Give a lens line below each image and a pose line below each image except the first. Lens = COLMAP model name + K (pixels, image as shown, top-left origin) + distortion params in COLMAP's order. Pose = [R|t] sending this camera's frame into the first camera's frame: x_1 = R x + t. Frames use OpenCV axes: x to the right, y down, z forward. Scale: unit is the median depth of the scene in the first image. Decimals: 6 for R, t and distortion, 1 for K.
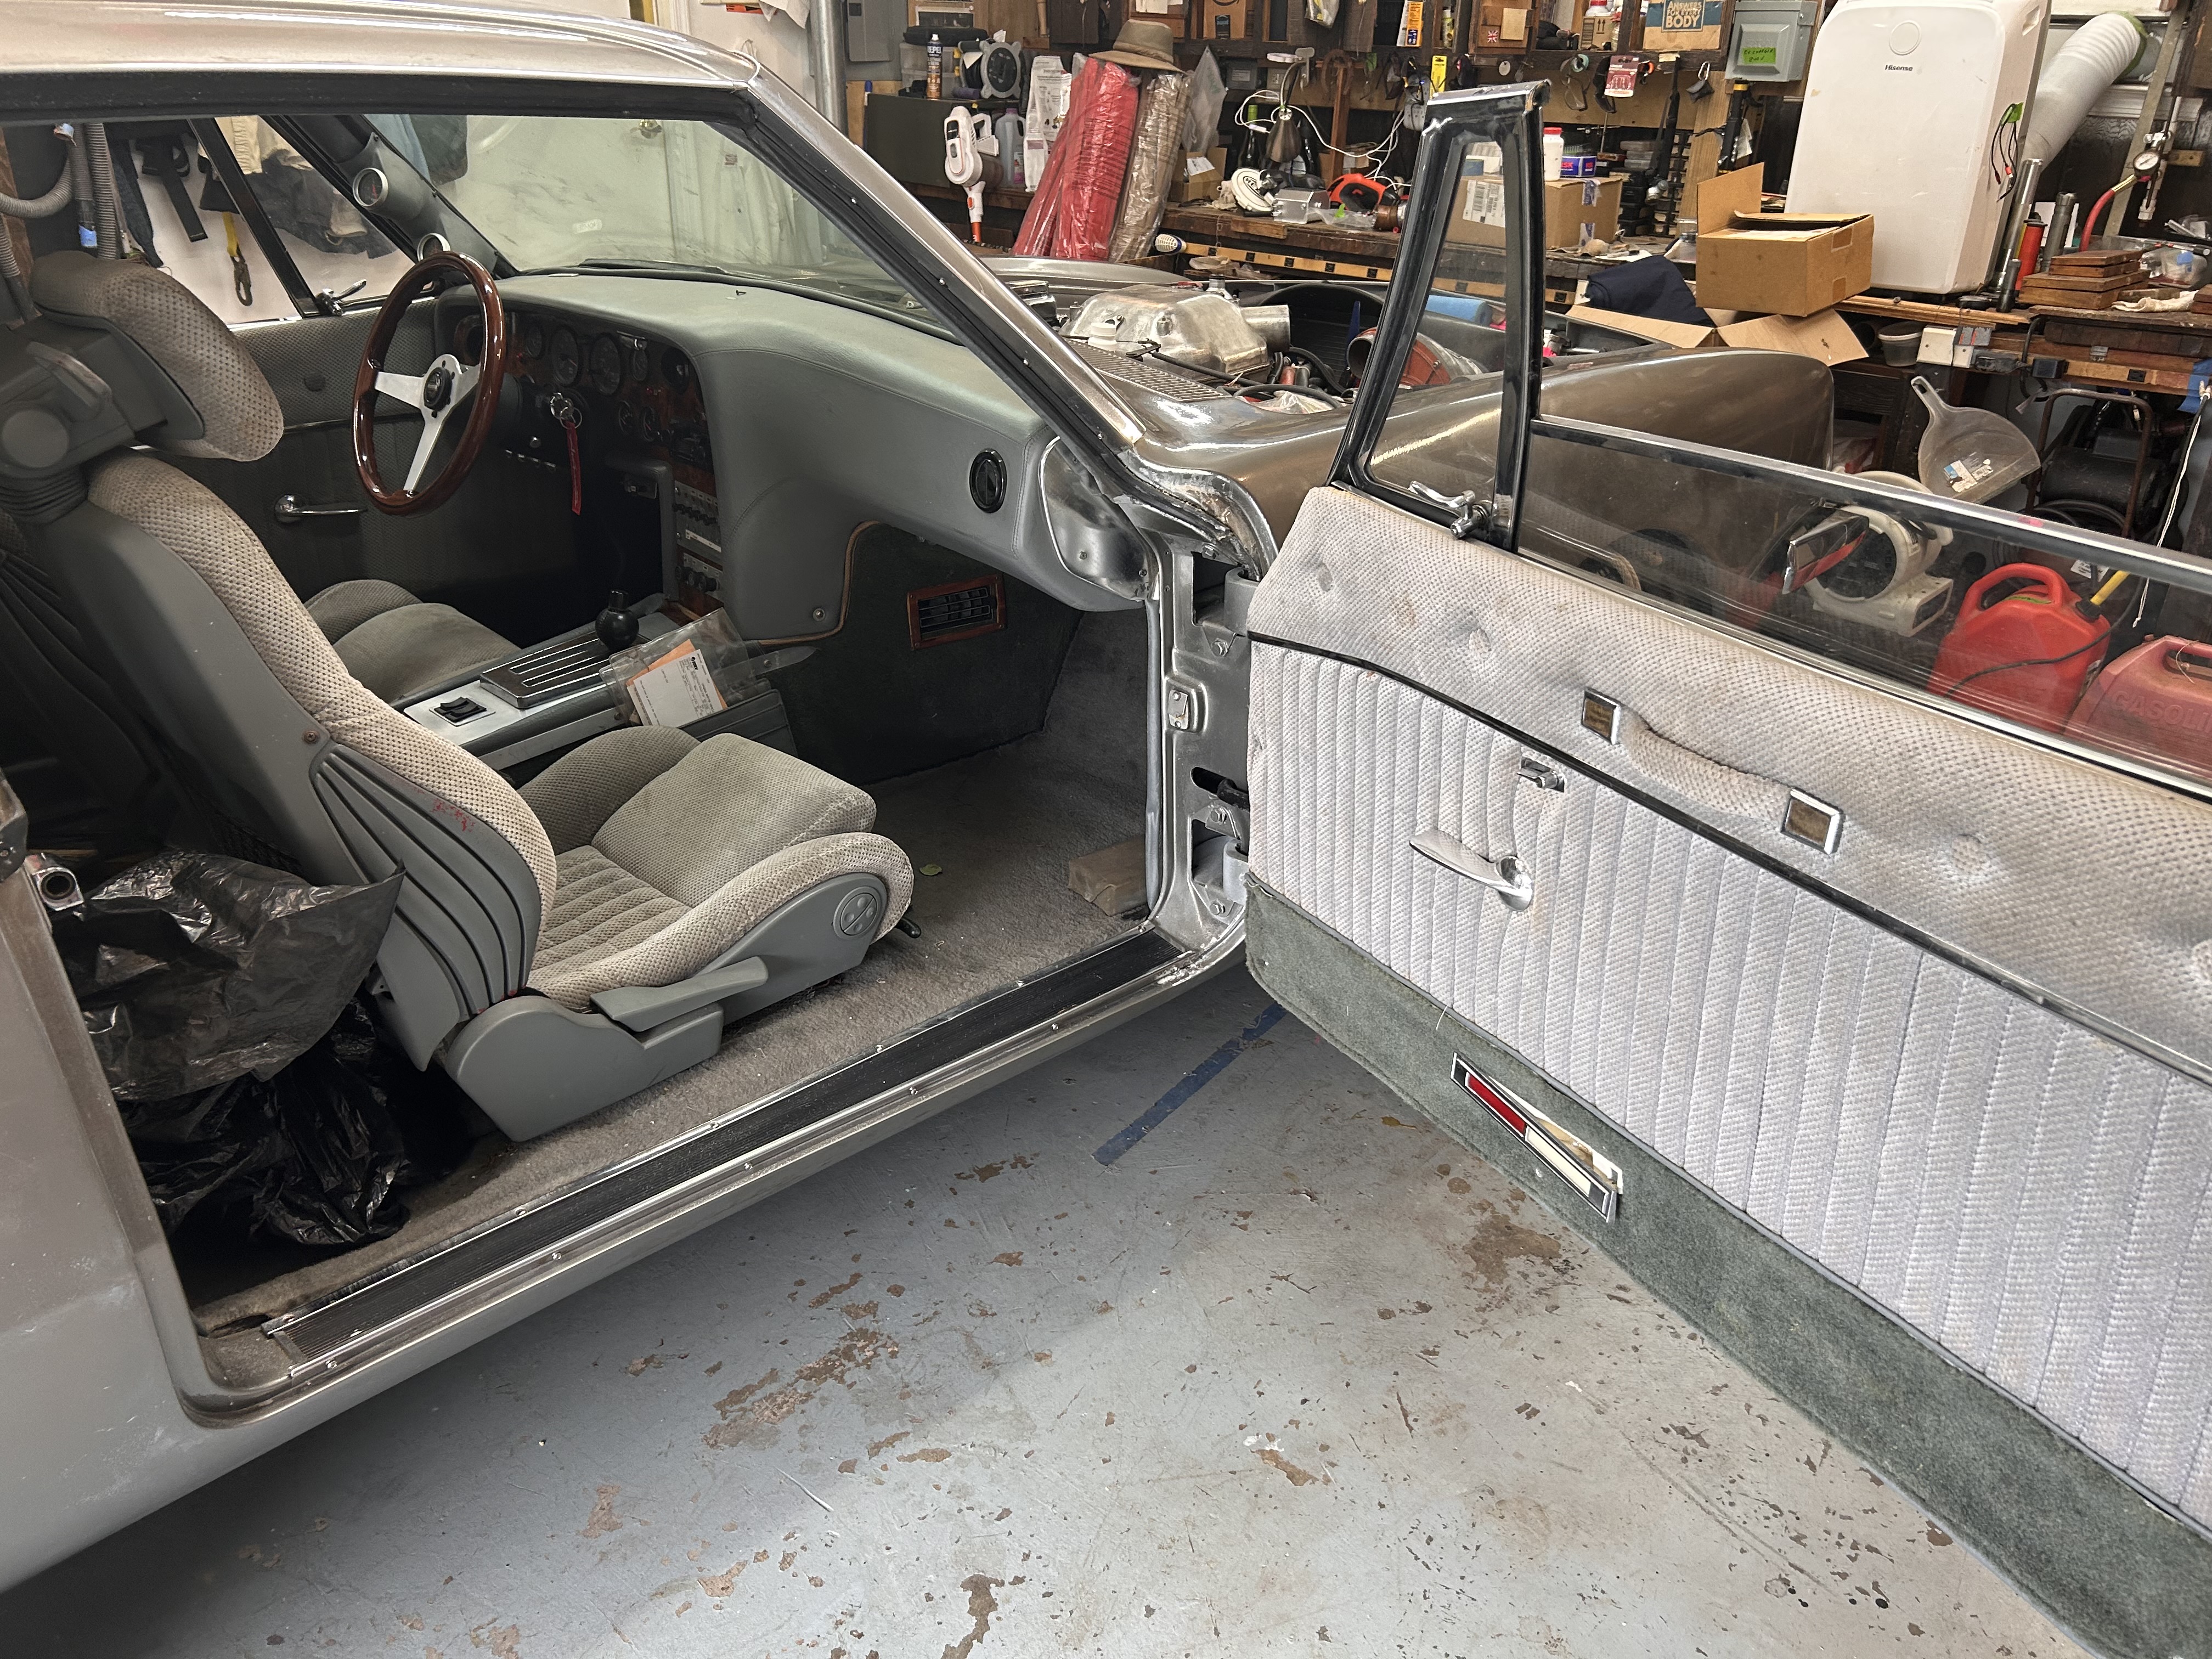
lens RADIAL K [[1704.8, 0, 1106.0], [0, 1704.8, 829.5], [0, 0, 1]] dist [0.008341, -0.005499]
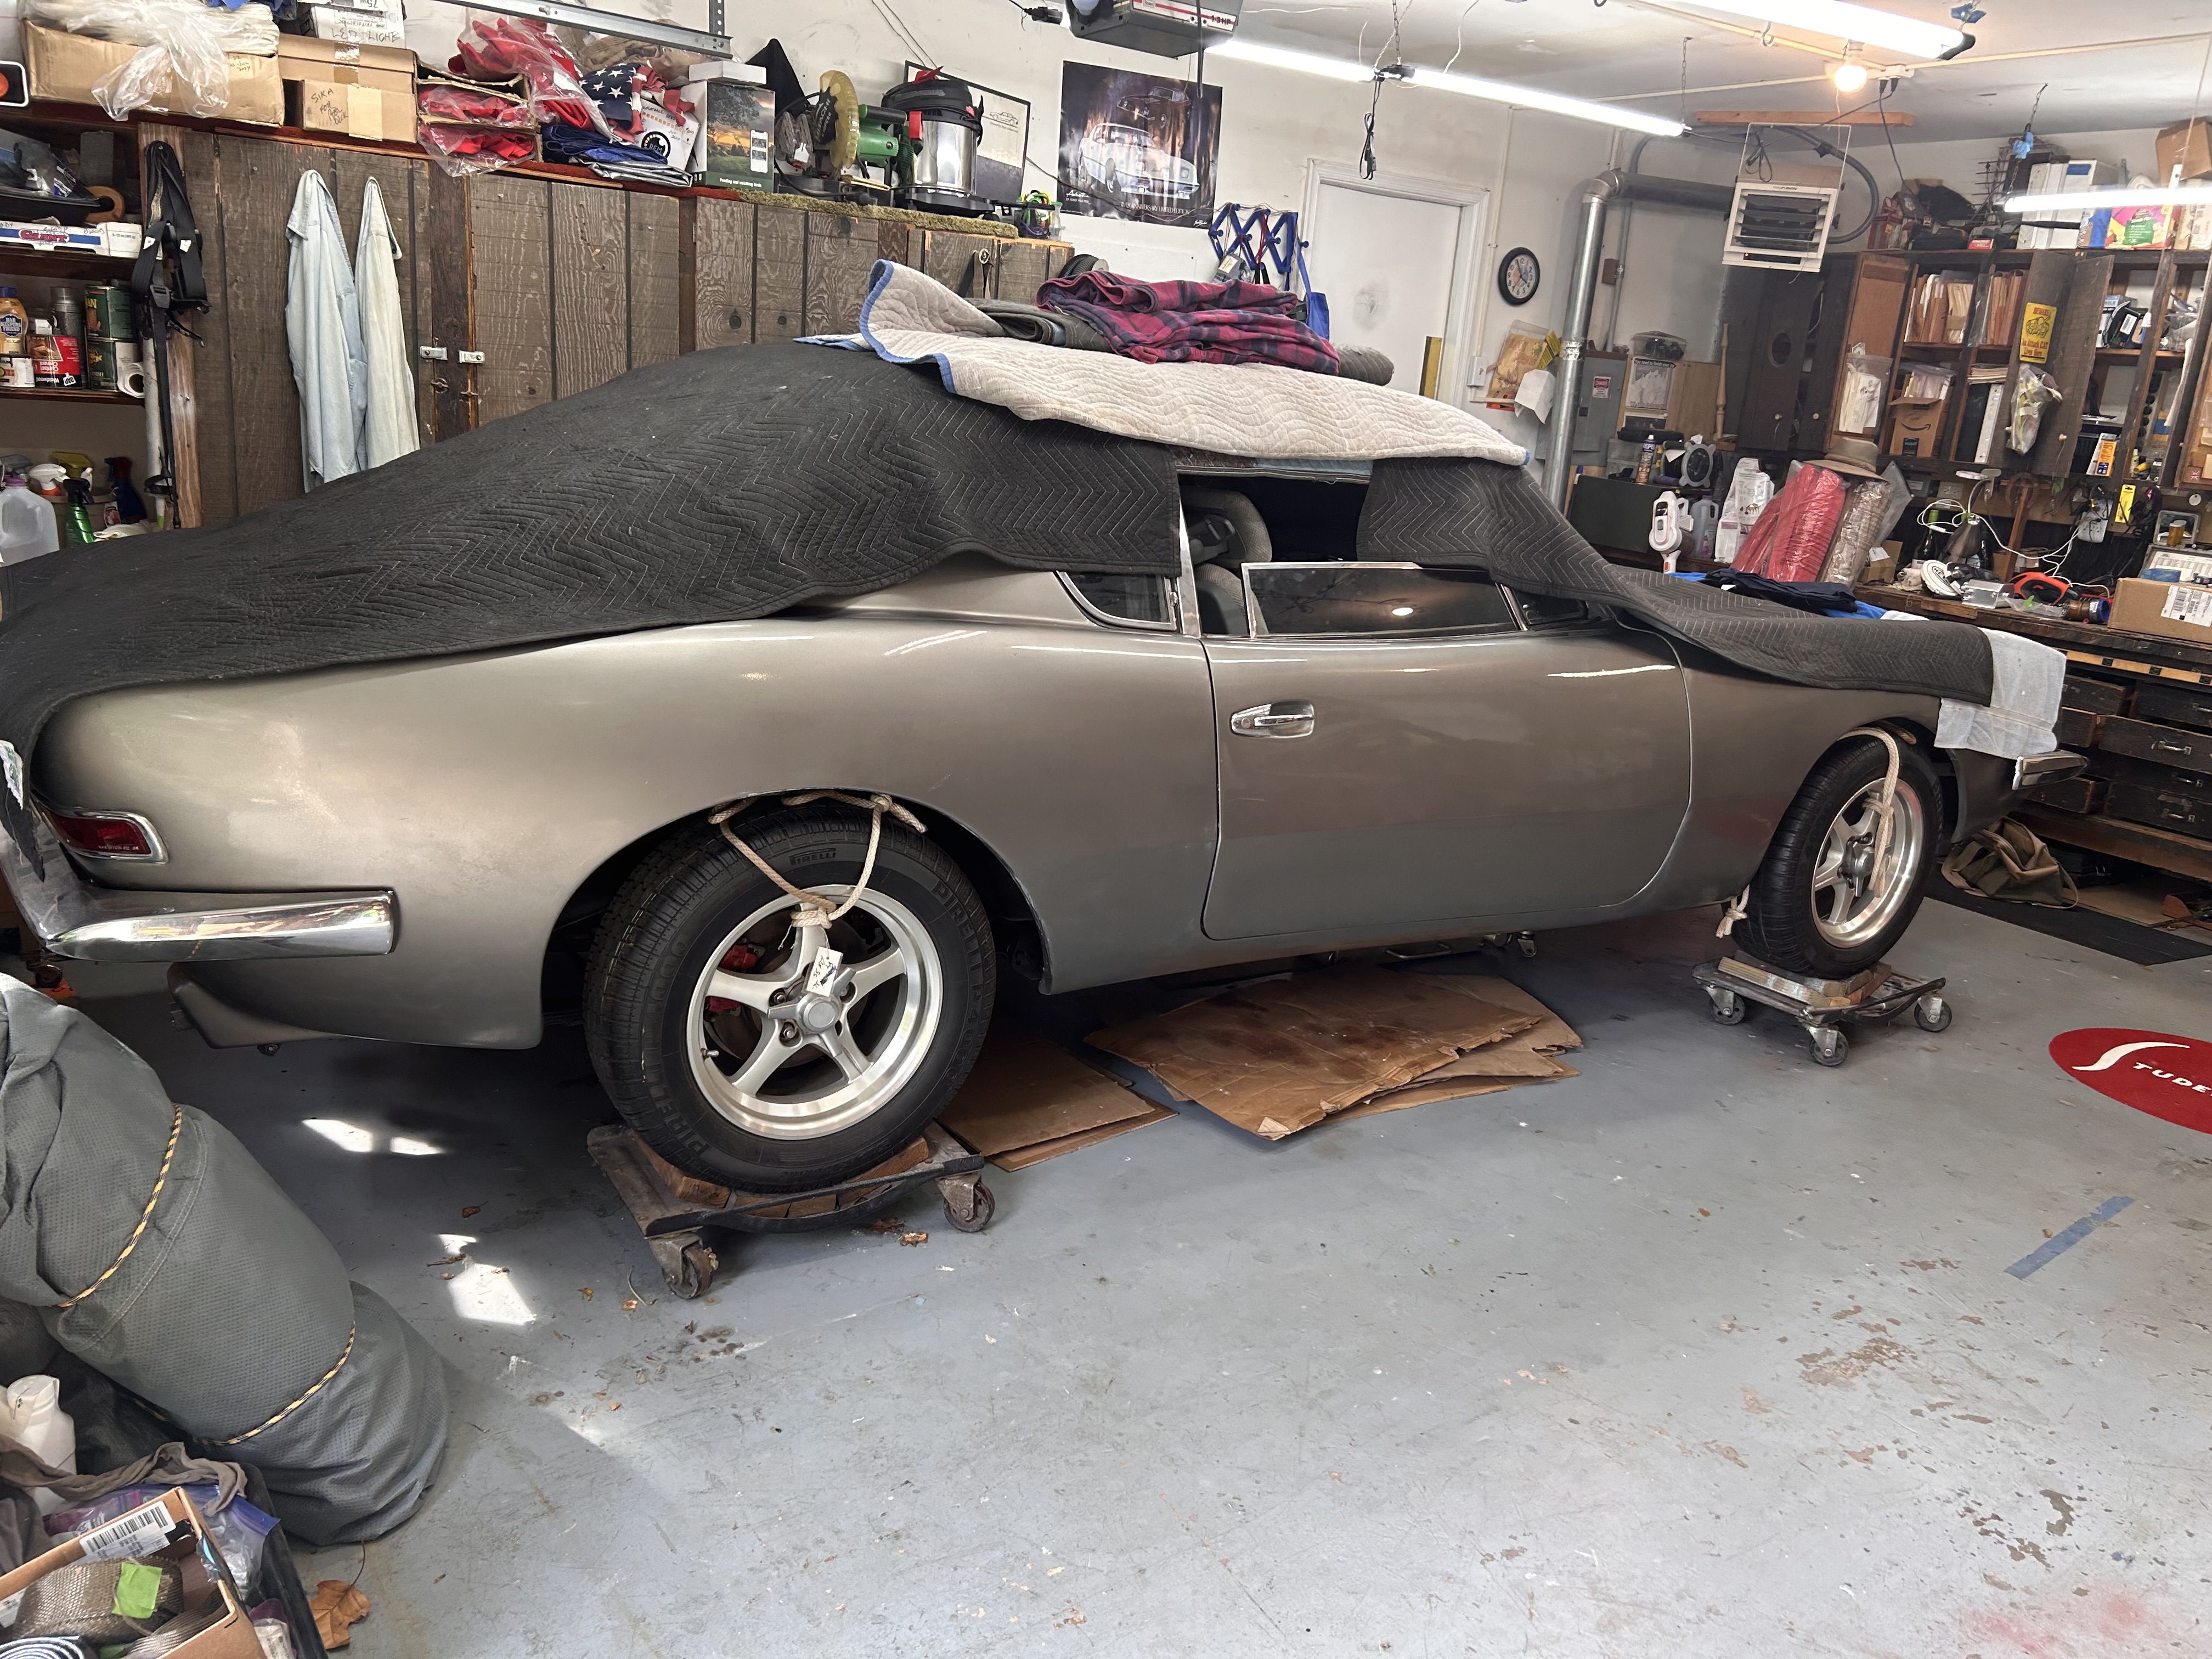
lens RADIAL K [[1704.8, 0, 1106.0], [0, 1704.8, 829.5], [0, 0, 1]] dist [0.008341, -0.005499]
pose [[0.970782, 0.118415, -0.208709, -0.202683], [-0.155513, 0.972854, -0.171380, 0.088156], [0.182750, 0.198830, 0.962844, -0.212152]]
